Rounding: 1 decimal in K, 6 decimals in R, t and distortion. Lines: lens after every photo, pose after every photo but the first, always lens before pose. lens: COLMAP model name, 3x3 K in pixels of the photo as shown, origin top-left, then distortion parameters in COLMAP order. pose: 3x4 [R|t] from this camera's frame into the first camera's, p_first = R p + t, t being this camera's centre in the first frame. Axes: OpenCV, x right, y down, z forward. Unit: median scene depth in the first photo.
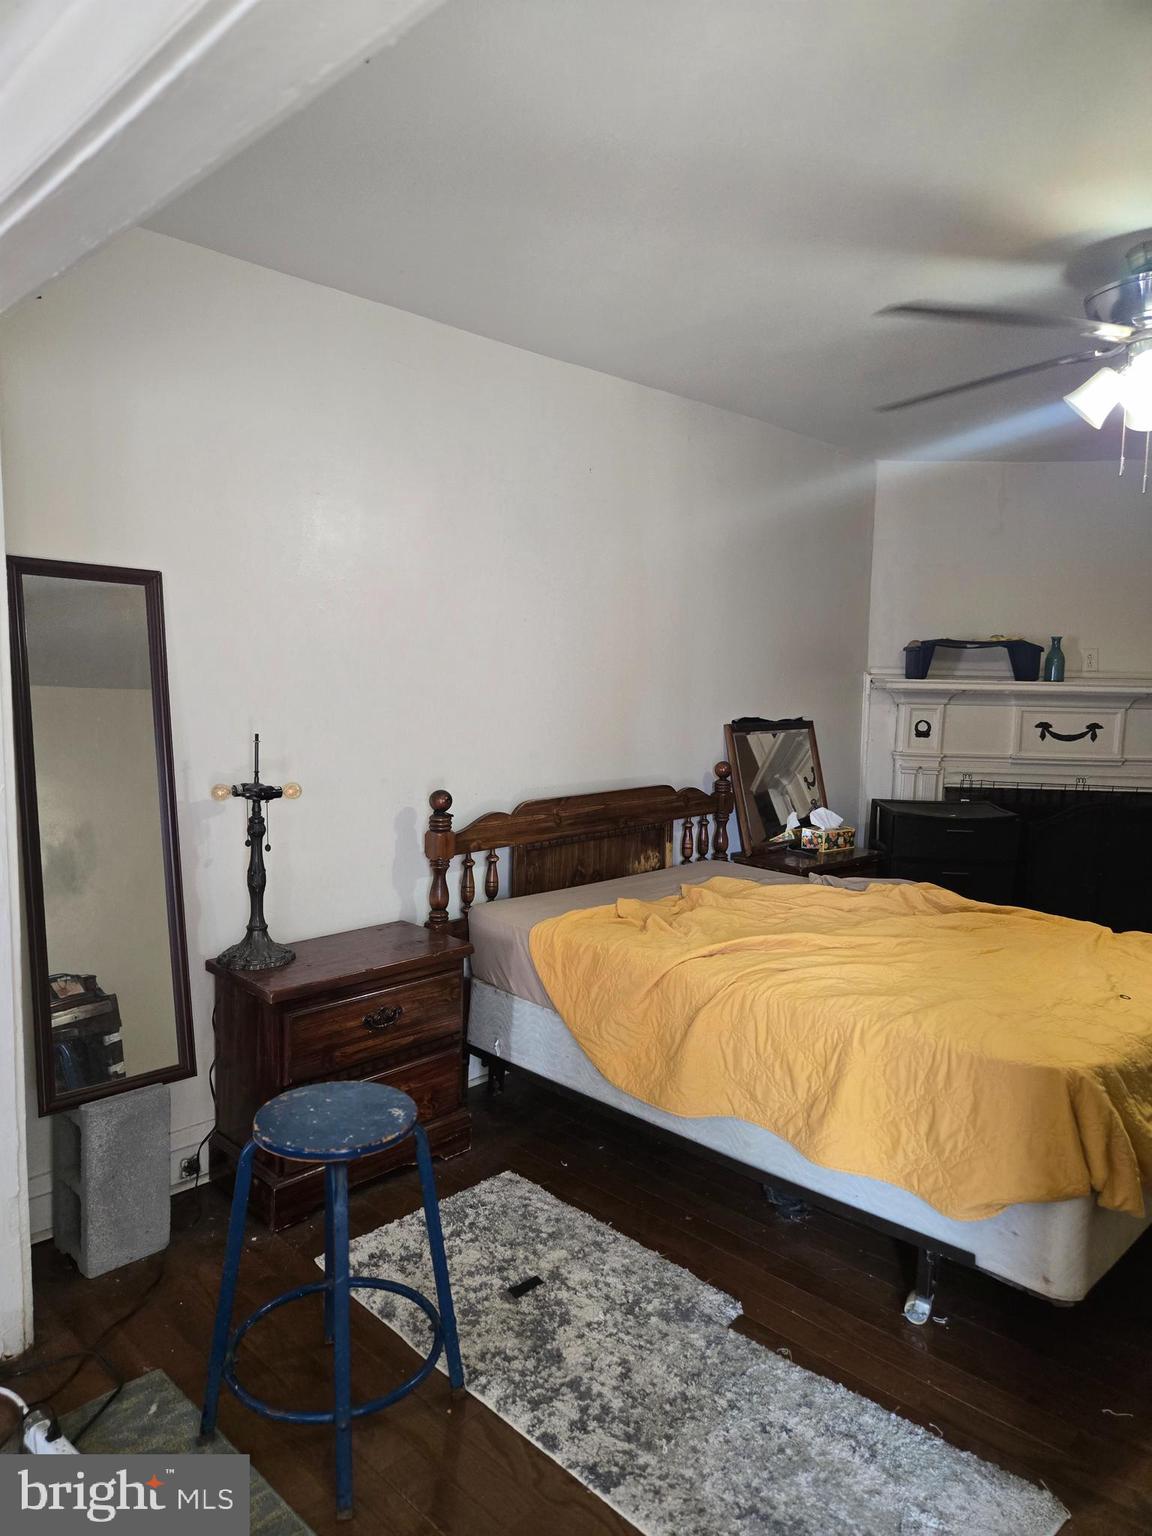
lens RADIAL K [[1016.4, 0, 581.1], [0, 1016.4, 753.2], [0, 0, 1]] dist [0.060790, -0.051949]
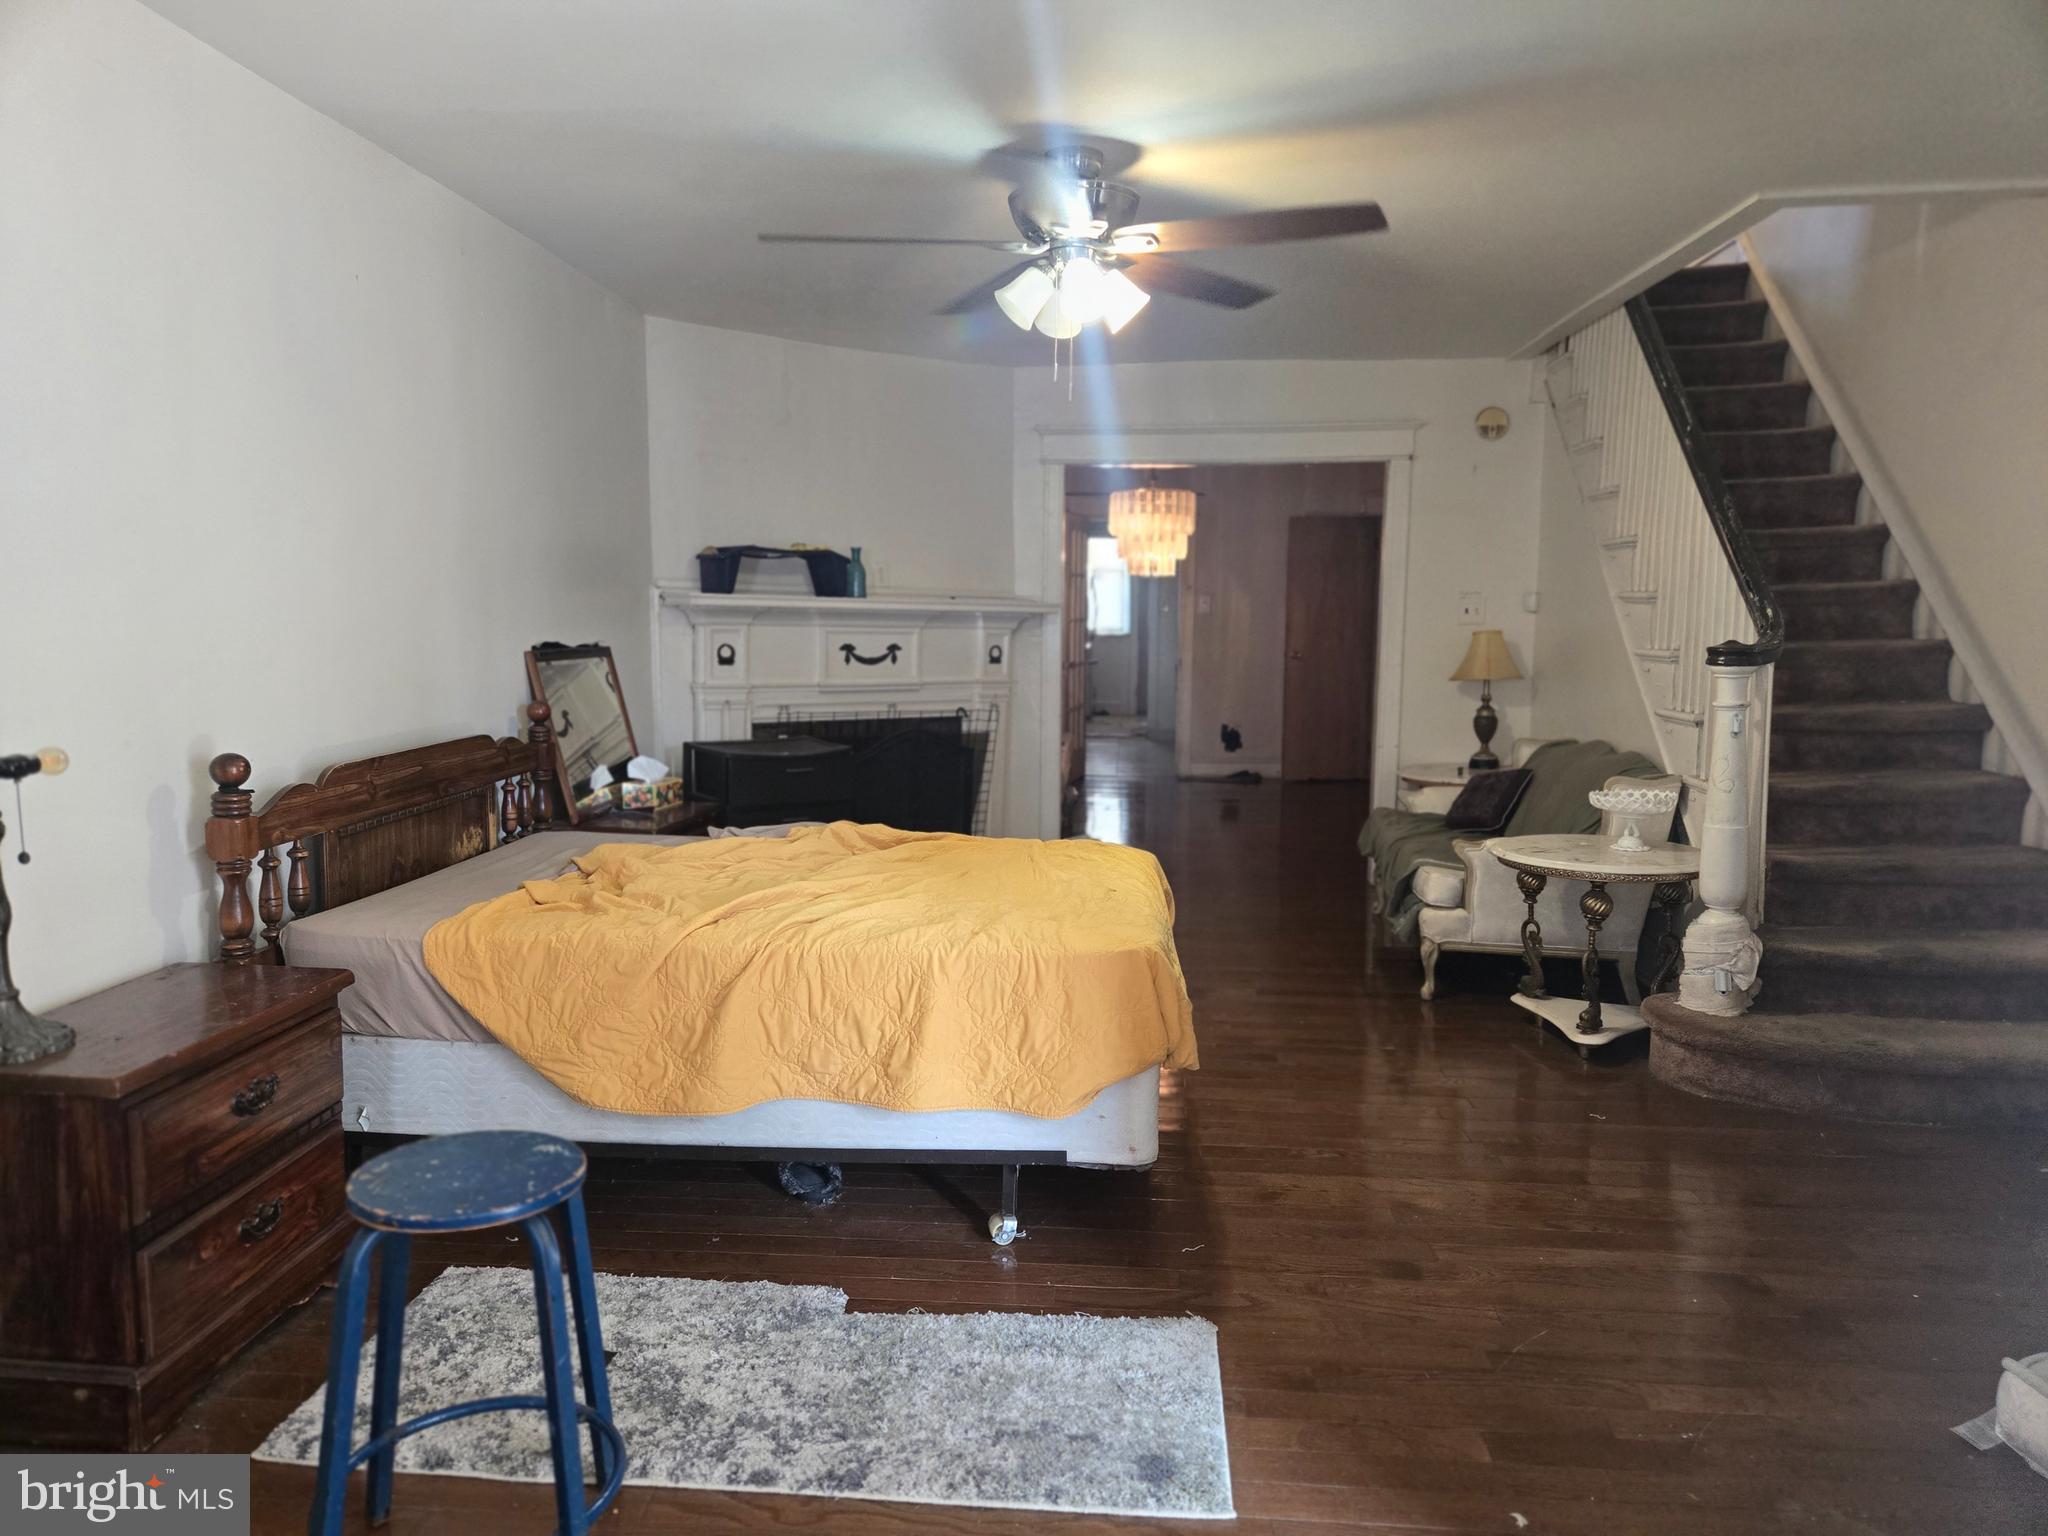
lens RADIAL K [[1355.2, 0, 1031.3], [0, 1355.2, 761.7], [0, 0, 1]] dist [0.060790, -0.051949]
pose [[0.759798, -0.077619, 0.645509, -0.395797], [0.051467, 0.996913, 0.059294, 0.020040], [-0.648118, -0.011829, 0.761448, 0.007744]]
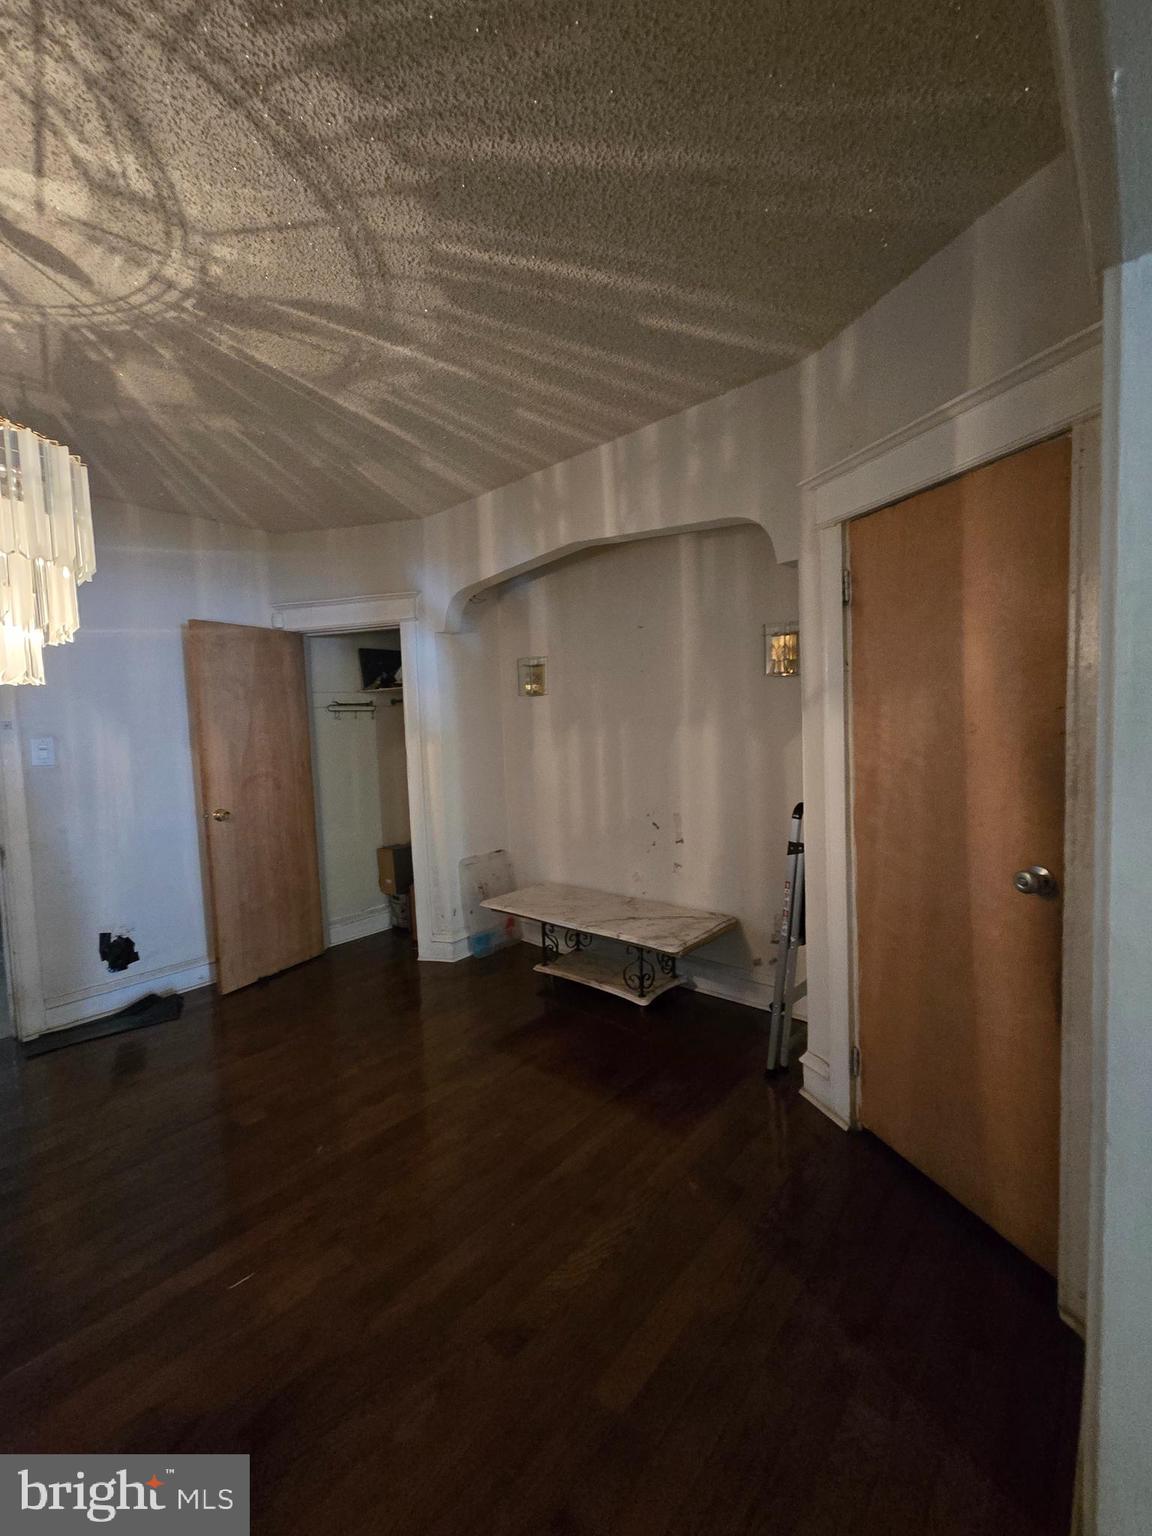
lens RADIAL K [[636.3, 0, 573.2], [0, 636.3, 768.4], [0, 0, 1]] dist [0.001599, 0.003367]
pose [[-0.053497, -0.076536, 0.995631, 1.599047], [0.102589, 0.991361, 0.081720, -0.159313], [-0.993284, 0.106513, -0.045184, 2.025052]]
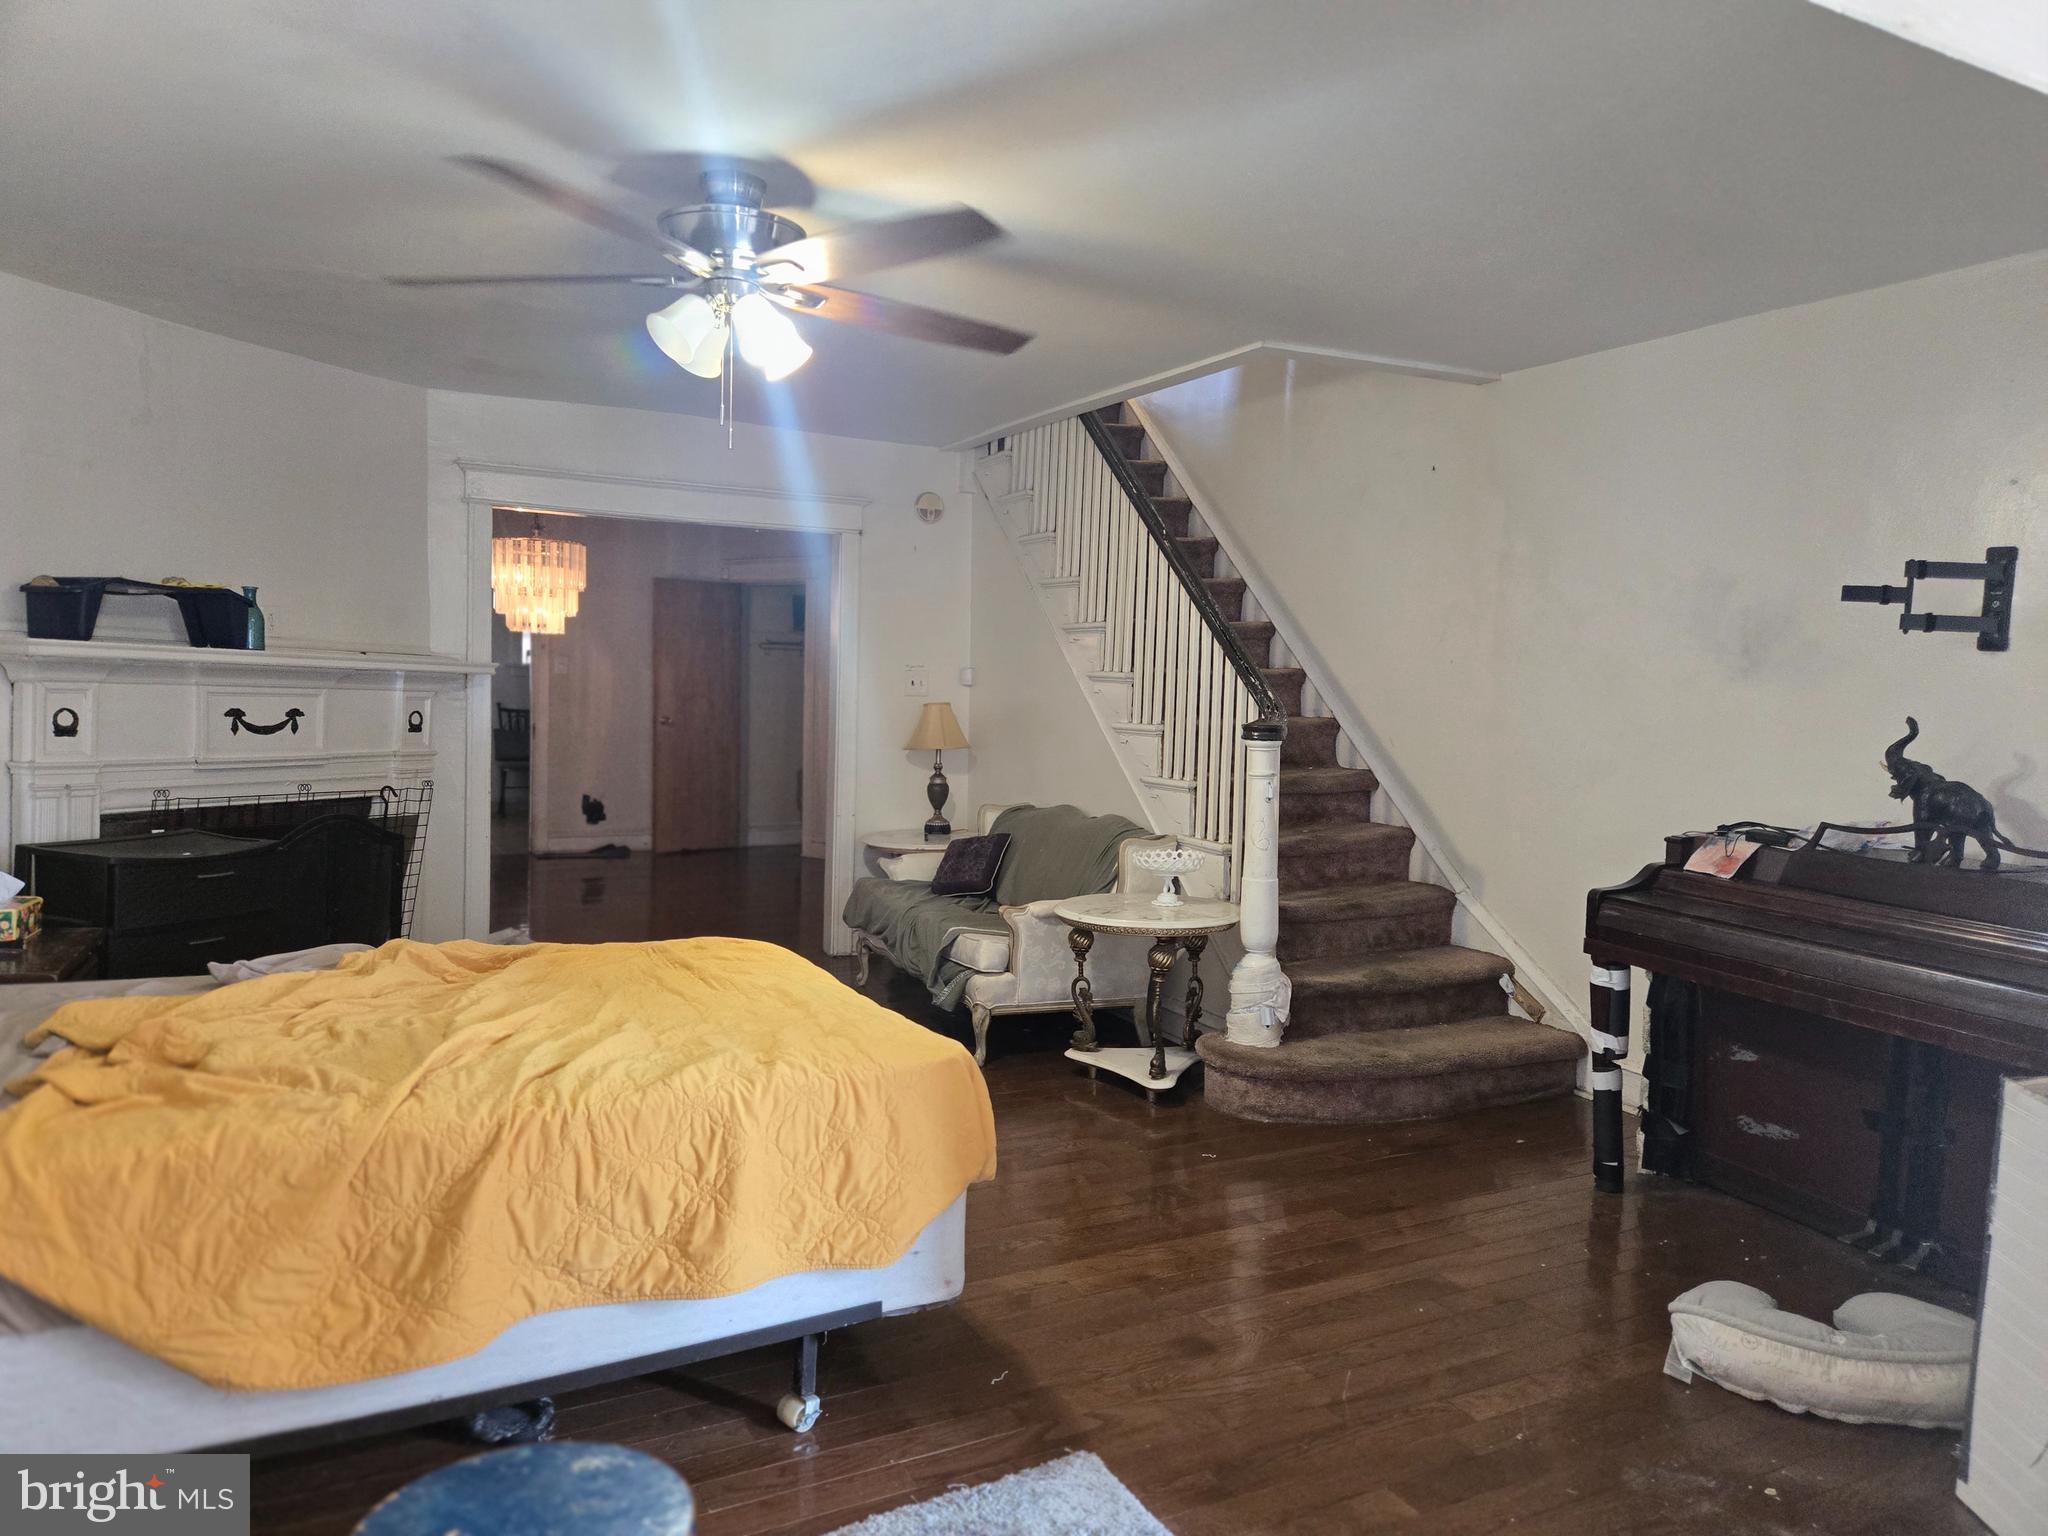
lens RADIAL K [[1355.2, 0, 1054.1], [0, 1355.2, 731.8], [0, 0, 1]] dist [0.060790, -0.051949]
pose [[0.291771, -0.033814, 0.955890, -0.566032], [0.046440, 0.998697, 0.021153, -0.017150], [-0.955360, 0.038220, 0.292961, 0.410224]]
